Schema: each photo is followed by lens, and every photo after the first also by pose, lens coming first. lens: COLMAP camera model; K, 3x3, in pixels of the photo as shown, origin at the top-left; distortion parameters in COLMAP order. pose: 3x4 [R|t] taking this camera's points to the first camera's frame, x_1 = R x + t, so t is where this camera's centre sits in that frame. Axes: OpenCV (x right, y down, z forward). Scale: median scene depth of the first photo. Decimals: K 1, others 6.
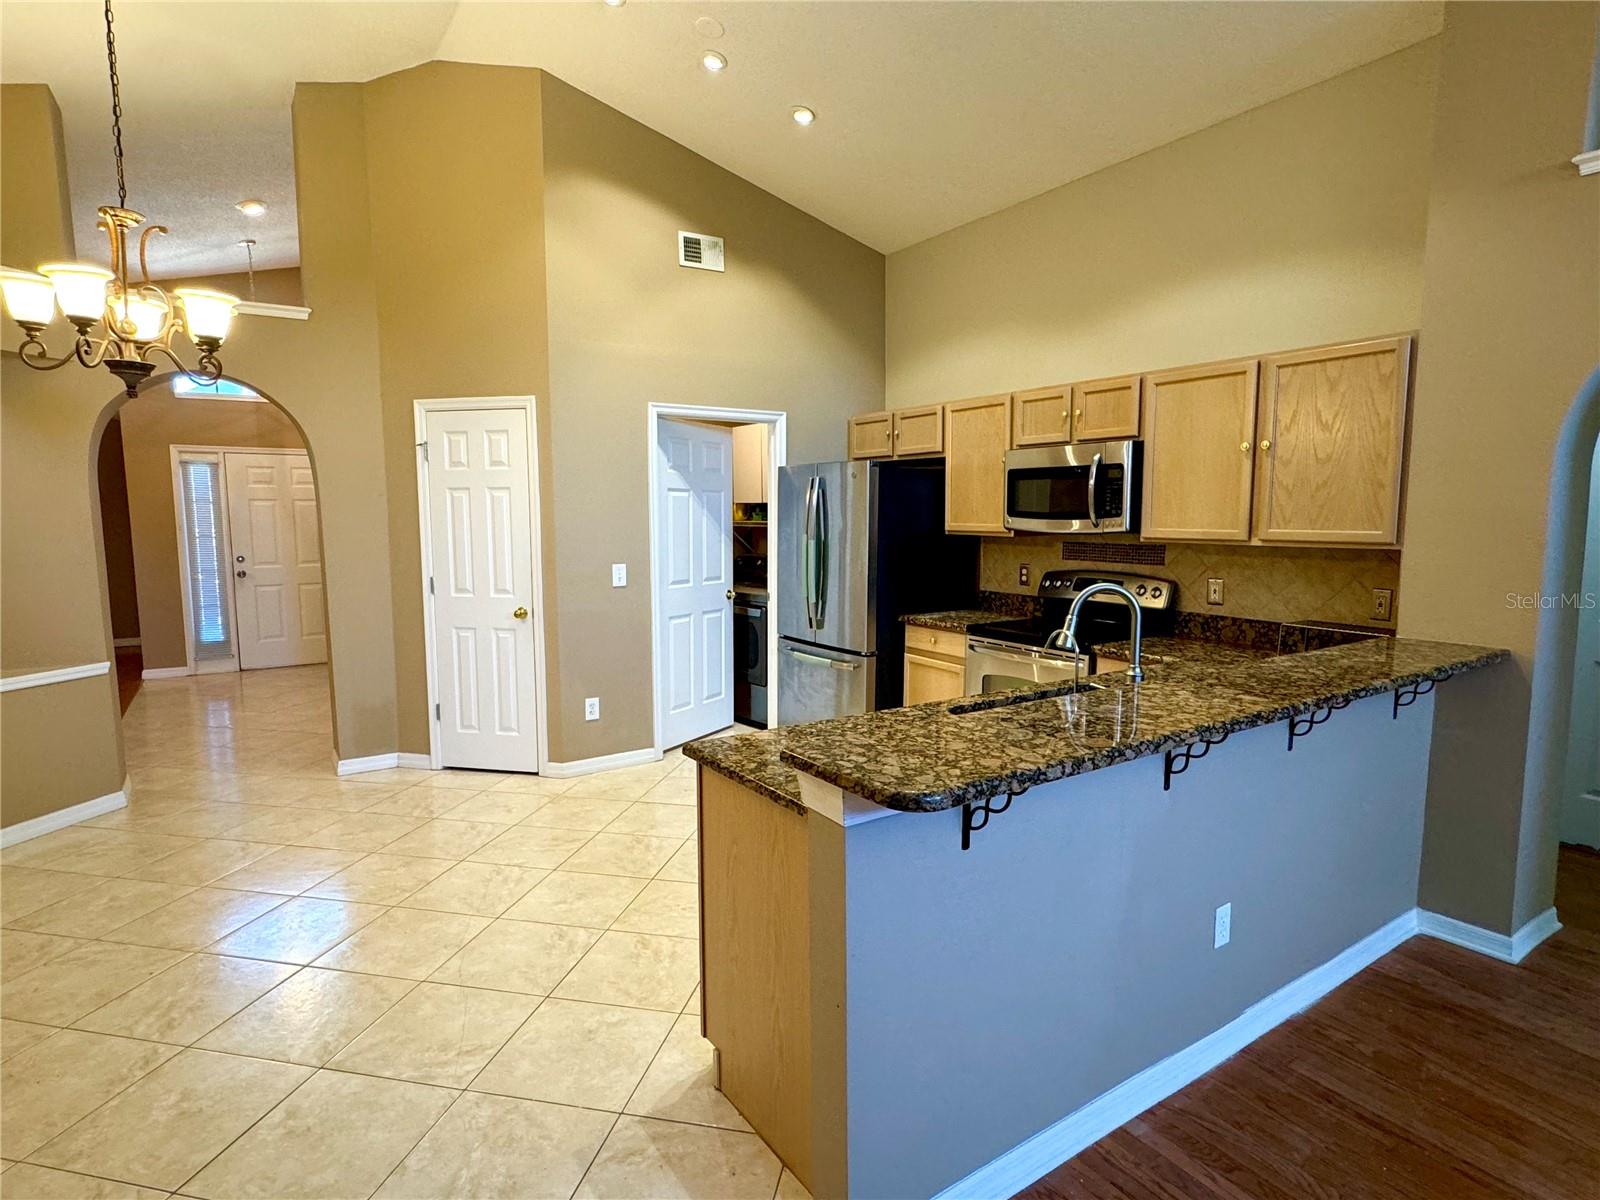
lens RADIAL K [[850.7, 0, 797.5], [0, 850.7, 600.9], [0, 0, 1]] dist [0.001712, 0.000473]
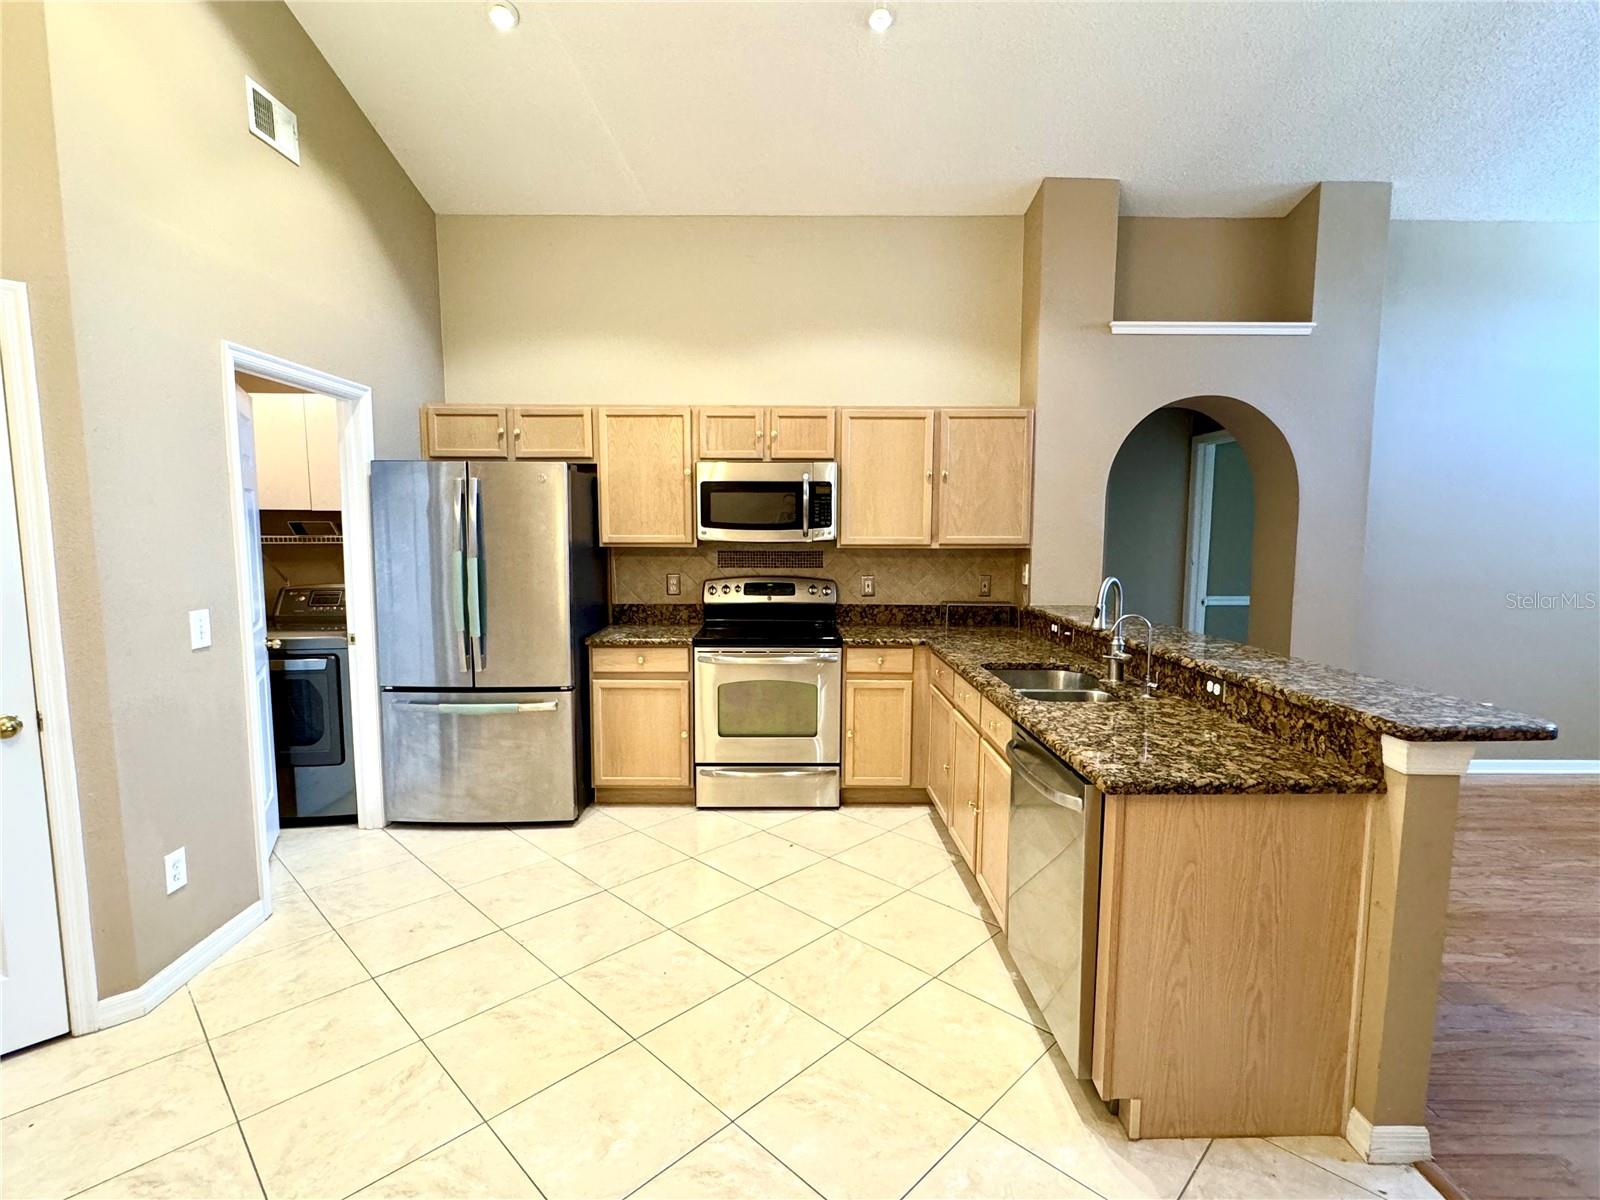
lens RADIAL K [[768.0, 0, 796.3], [0, 768.0, 601.3], [0, 0, 1]] dist [-0.005785, 0.000254]
pose [[0.542085, -0.079979, 0.836509, -0.520726], [0.086848, 0.995462, 0.038896, -0.041506], [-0.835824, 0.051564, 0.546571, 0.454388]]
